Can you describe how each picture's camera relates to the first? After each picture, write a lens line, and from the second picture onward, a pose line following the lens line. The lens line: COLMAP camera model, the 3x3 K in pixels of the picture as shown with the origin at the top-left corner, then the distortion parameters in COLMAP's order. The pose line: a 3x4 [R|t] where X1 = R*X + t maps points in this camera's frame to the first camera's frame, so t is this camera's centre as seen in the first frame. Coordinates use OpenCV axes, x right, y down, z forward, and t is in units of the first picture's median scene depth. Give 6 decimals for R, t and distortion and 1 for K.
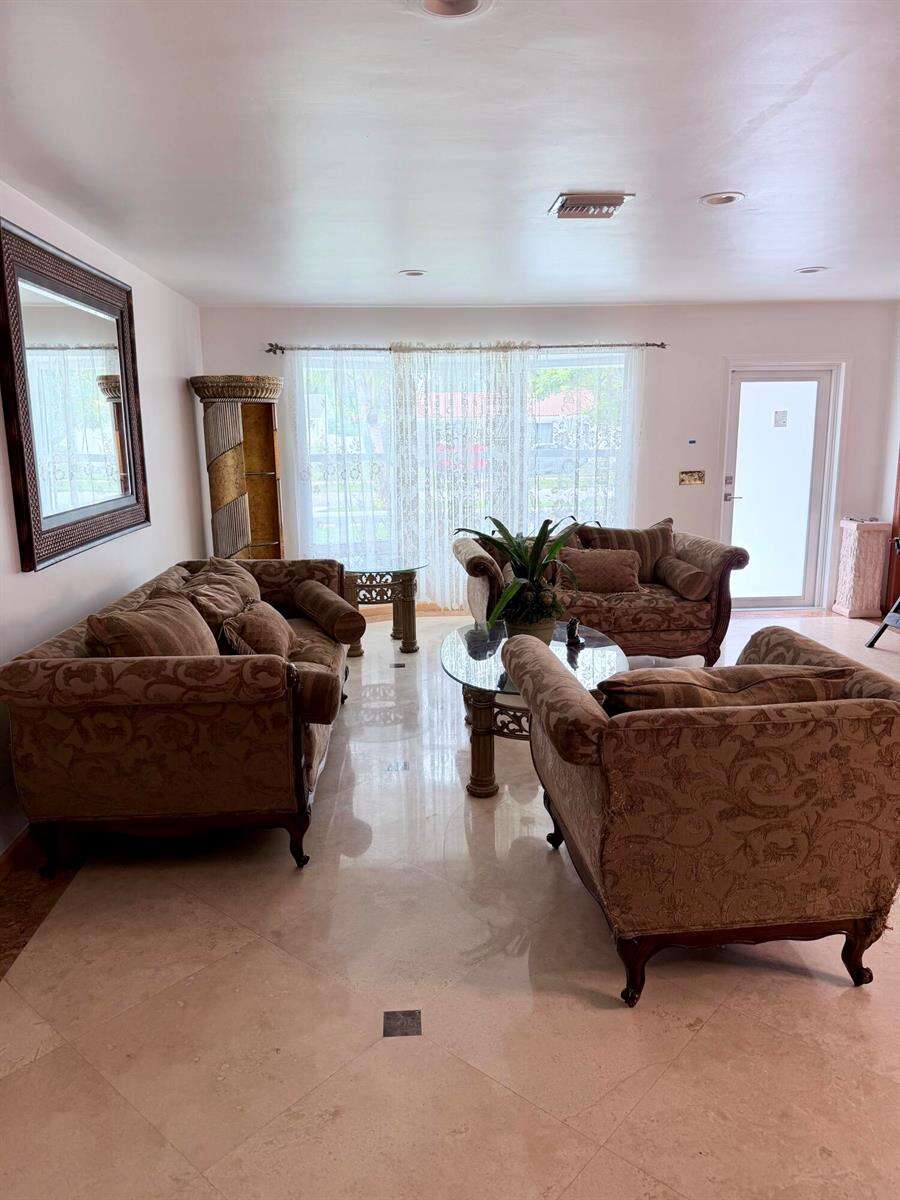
lens RADIAL K [[839.2, 0, 460.5], [0, 839.2, 595.1], [0, 0, 1]] dist [0.046427, -0.059542]
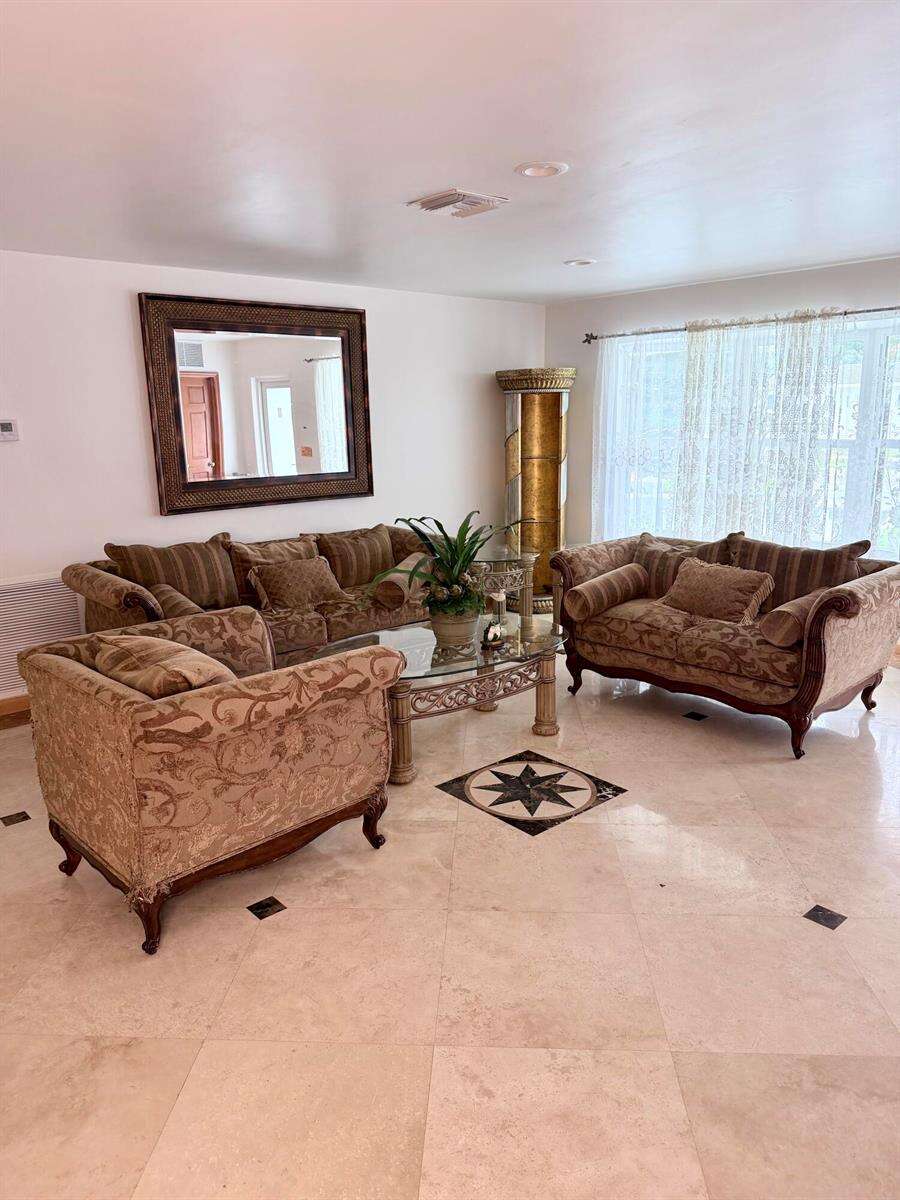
lens RADIAL K [[839.2, 0, 447.3], [0, 839.2, 597.3], [0, 0, 1]] dist [0.046427, -0.059542]
pose [[0.608543, 0.171988, -0.774658, 0.890919], [-0.142132, 0.984066, 0.106827, -0.100938], [0.780688, 0.045095, 0.623292, 0.361163]]
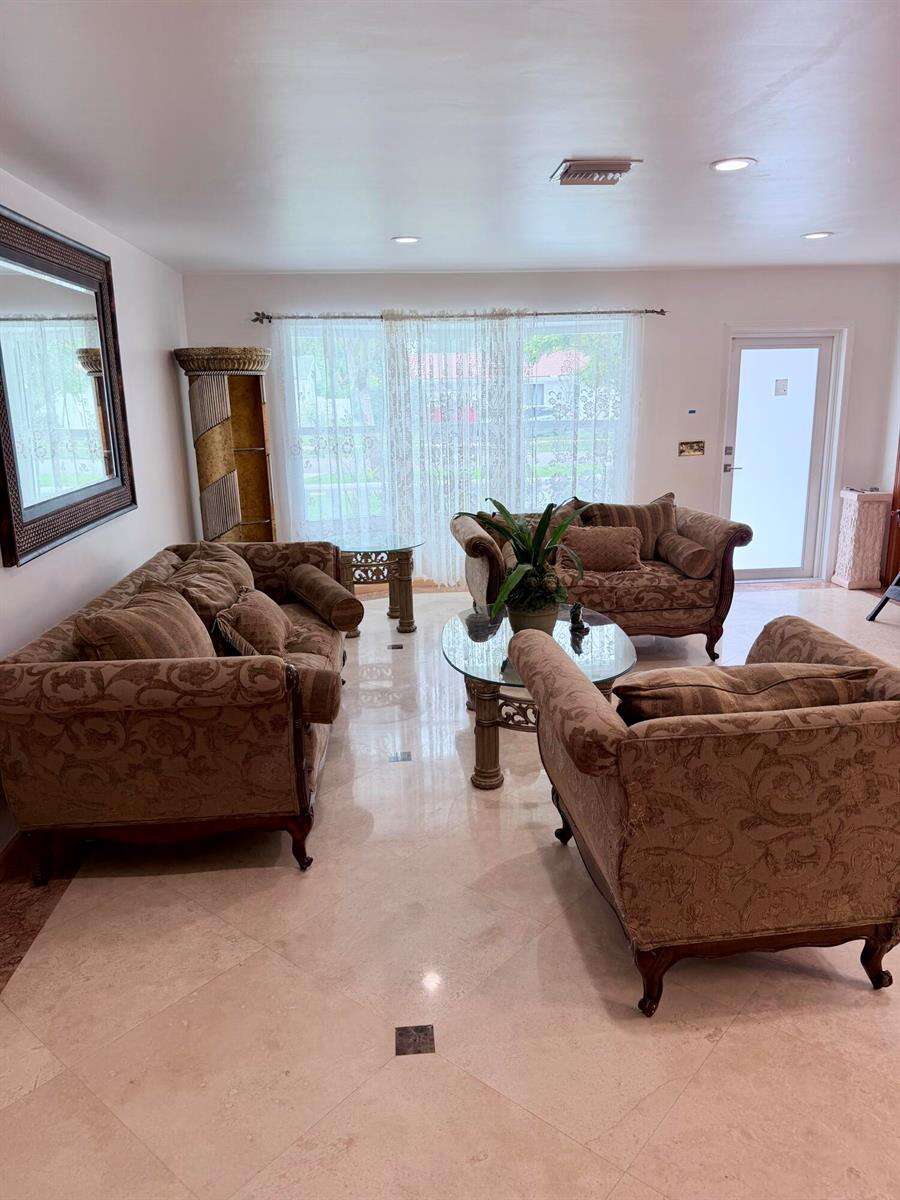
lens RADIAL K [[839.2, 0, 468.0], [0, 839.2, 594.5], [0, 0, 1]] dist [0.046427, -0.059542]
pose [[0.999727, -0.011642, 0.020248, -0.012814], [0.010717, 0.998920, 0.045221, -0.028819], [-0.020753, -0.044992, 0.998772, 0.030369]]
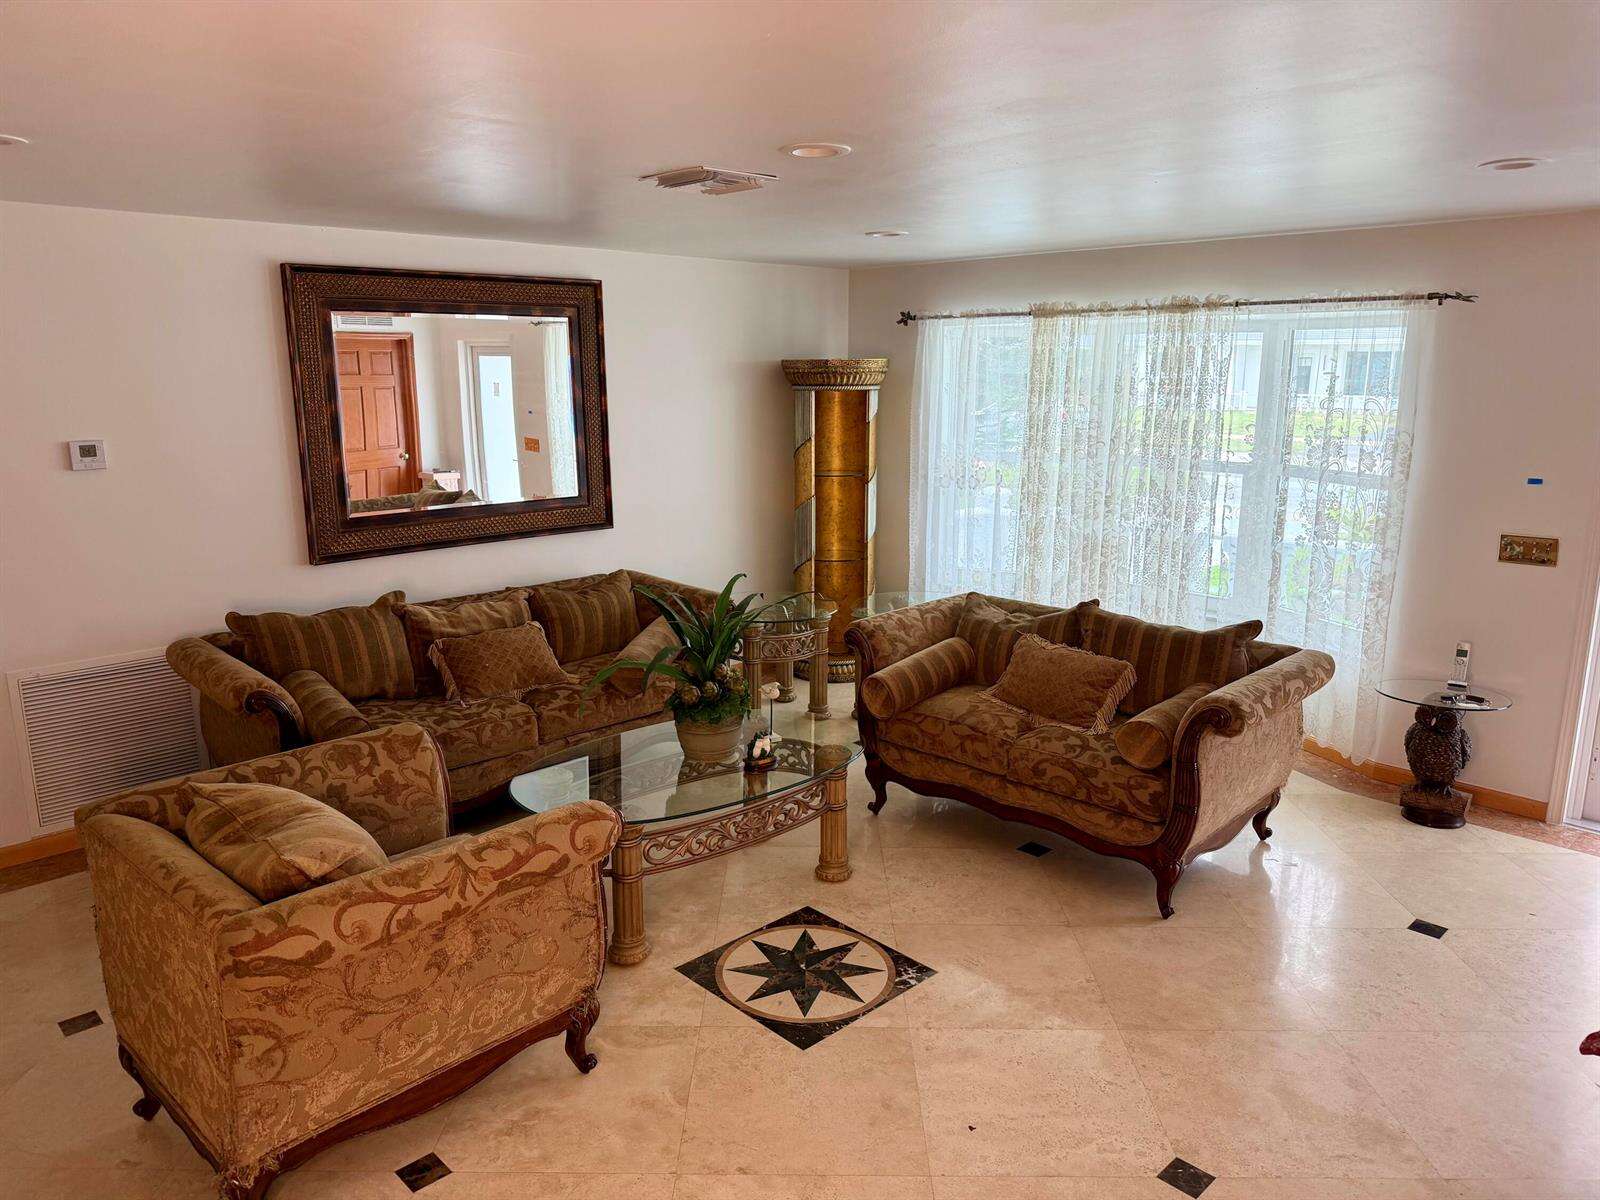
lens RADIAL K [[1119.0, 0, 790.3], [0, 1119.0, 597.9], [0, 0, 1]] dist [0.046427, -0.059542]
pose [[0.642812, 0.168692, -0.747219, 0.884740], [-0.152575, 0.984101, 0.090915, -0.185016], [0.750675, 0.055566, 0.658330, 0.397077]]
